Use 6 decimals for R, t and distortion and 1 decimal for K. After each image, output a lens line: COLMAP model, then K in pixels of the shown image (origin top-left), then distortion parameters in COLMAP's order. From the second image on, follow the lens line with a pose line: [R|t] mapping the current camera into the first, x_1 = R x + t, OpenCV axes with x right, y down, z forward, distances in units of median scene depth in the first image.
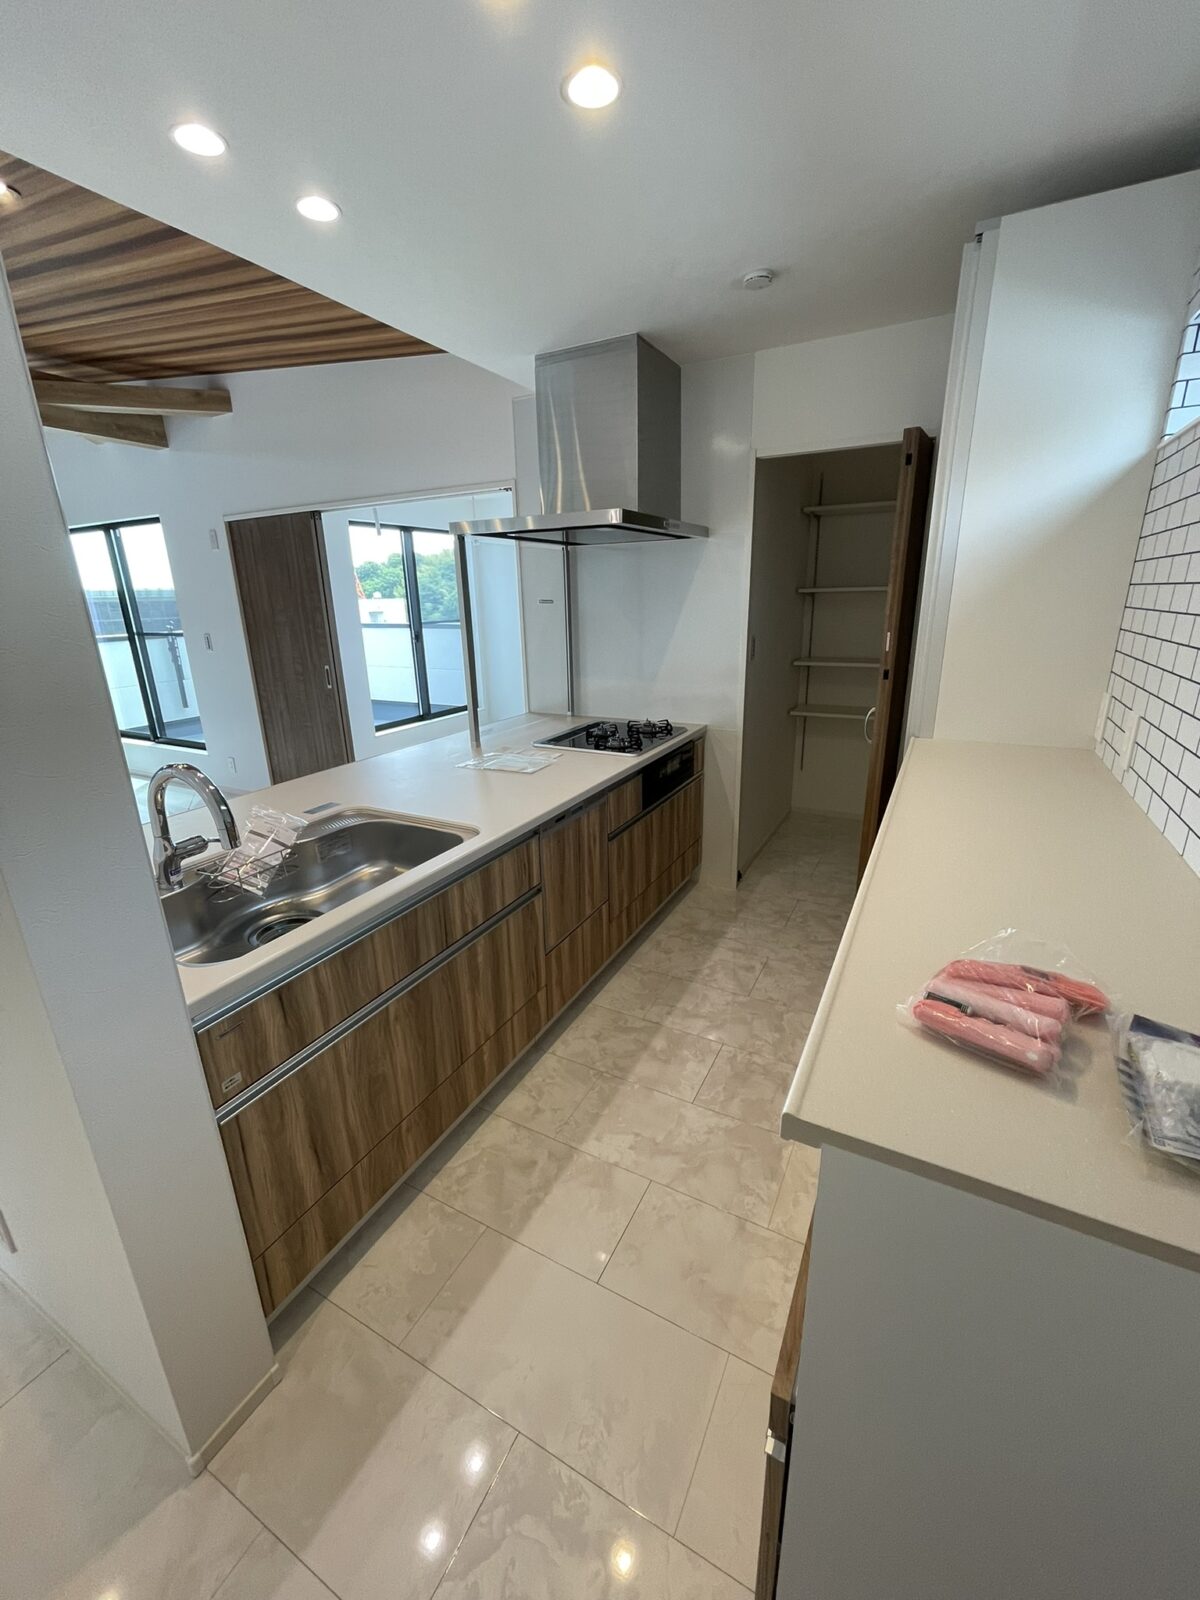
lens RADIAL K [[654.0, 0, 595.5], [0, 654.0, 805.2], [0, 0, 1]] dist [-0.001439, 0.000377]
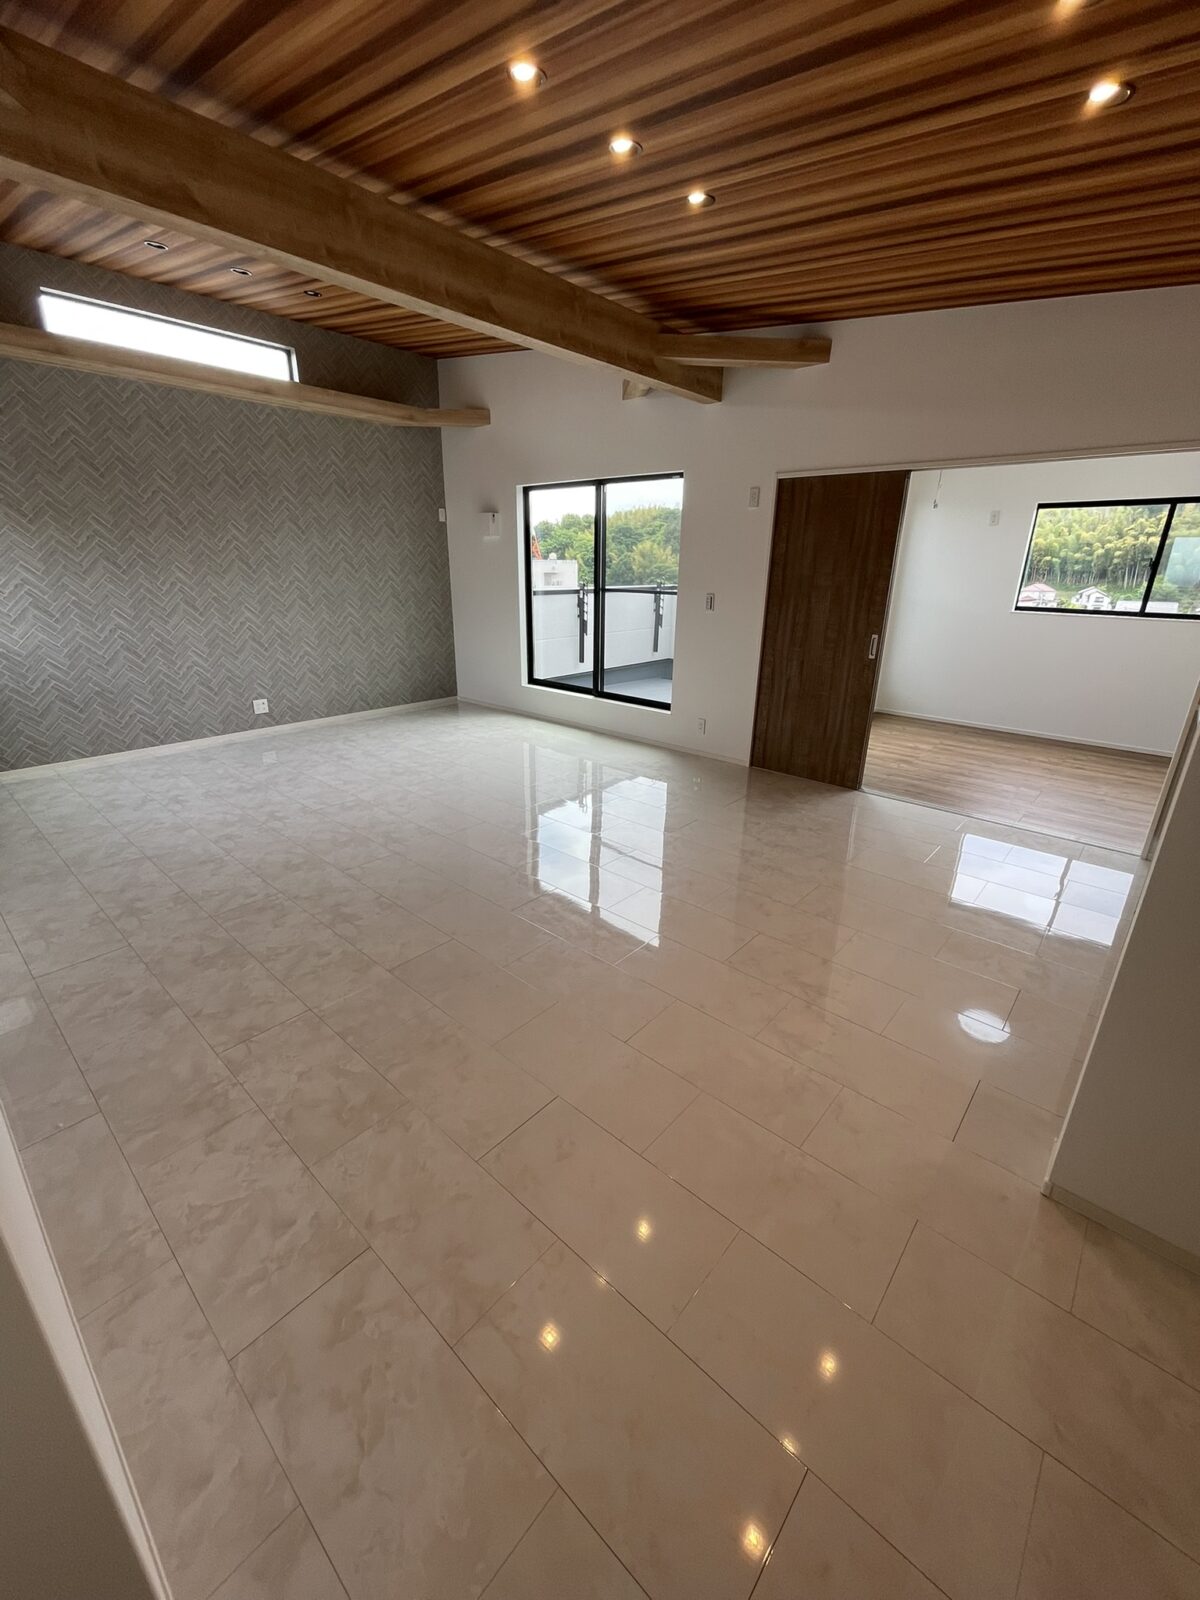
lens RADIAL K [[654.0, 0, 597.4], [0, 654.0, 790.2], [0, 0, 1]] dist [-0.001439, 0.000377]
pose [[0.972669, 0.111517, -0.203663, -0.564219], [-0.106211, 0.993661, 0.036835, 0.016528], [0.206480, -0.014197, 0.978348, -0.008171]]
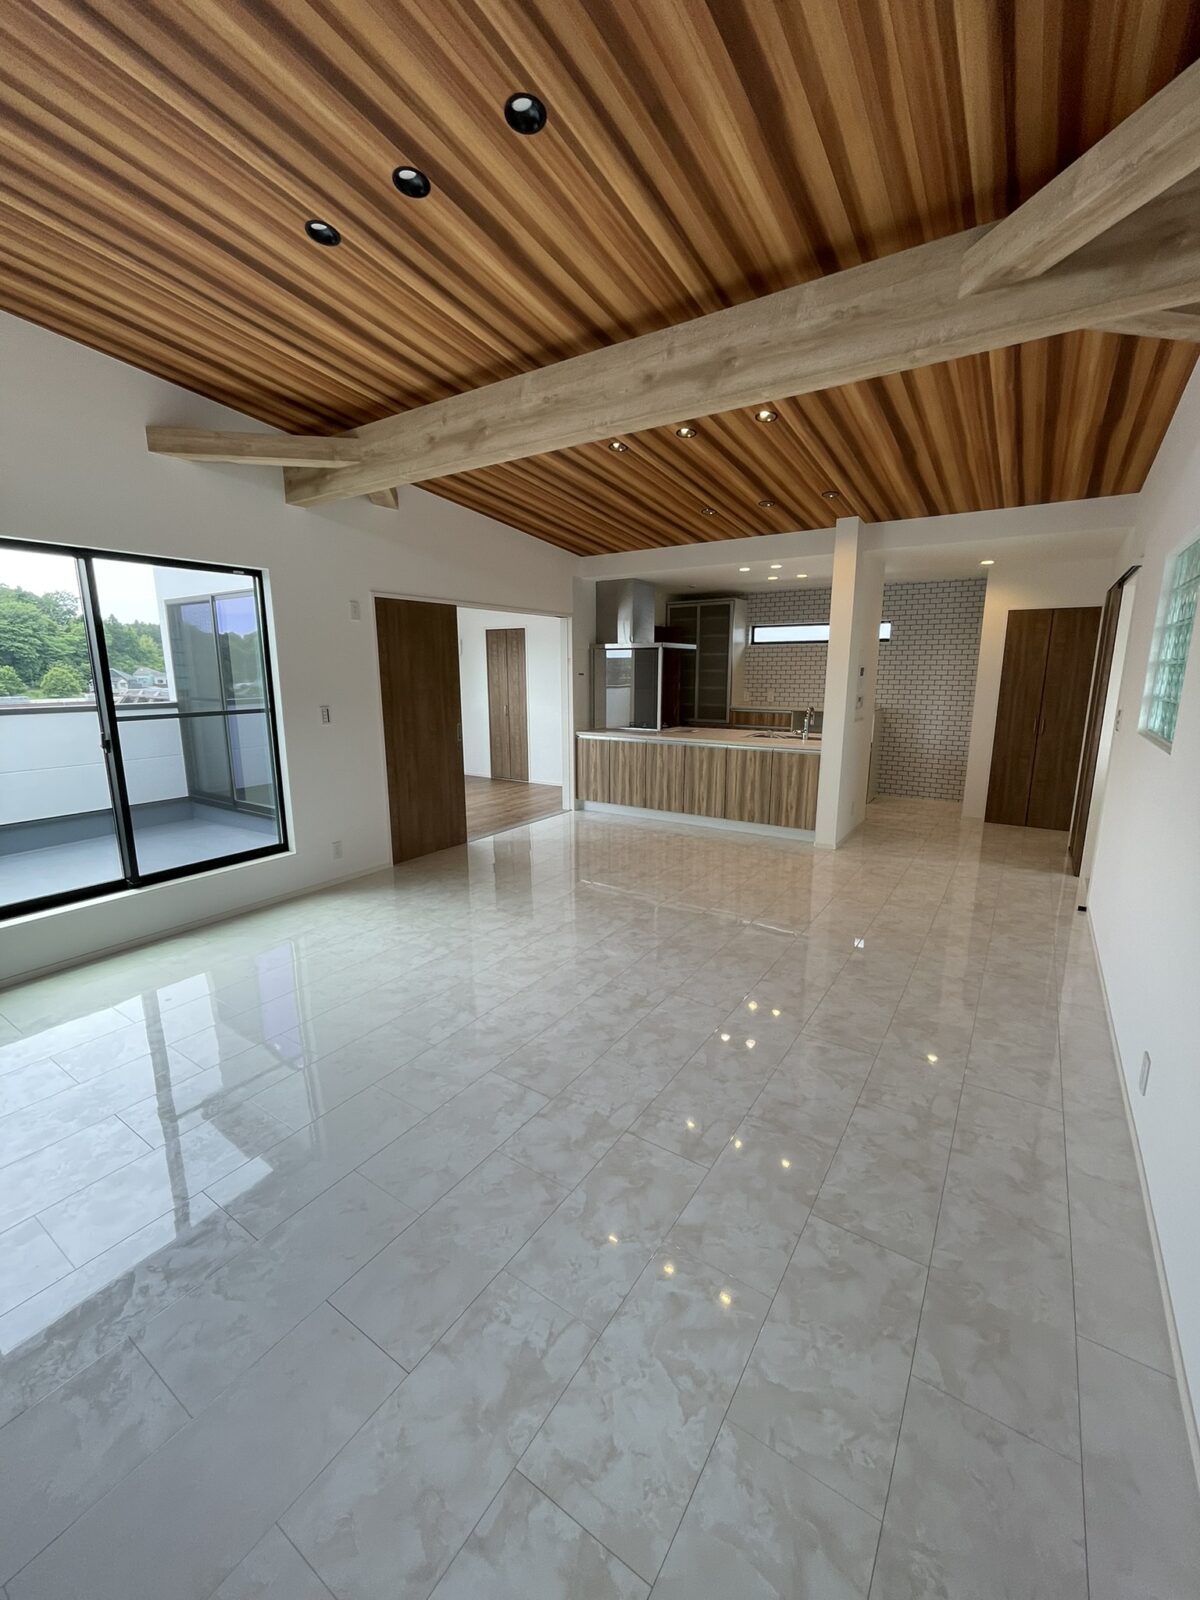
lens RADIAL K [[654.0, 0, 595.2], [0, 654.0, 784.9], [0, 0, 1]] dist [-0.001439, 0.000377]
pose [[0.094488, -0.153565, 0.983611, -1.563941], [0.307228, 0.944303, 0.117915, -0.162419], [-0.946934, 0.291051, 0.136405, 0.598985]]
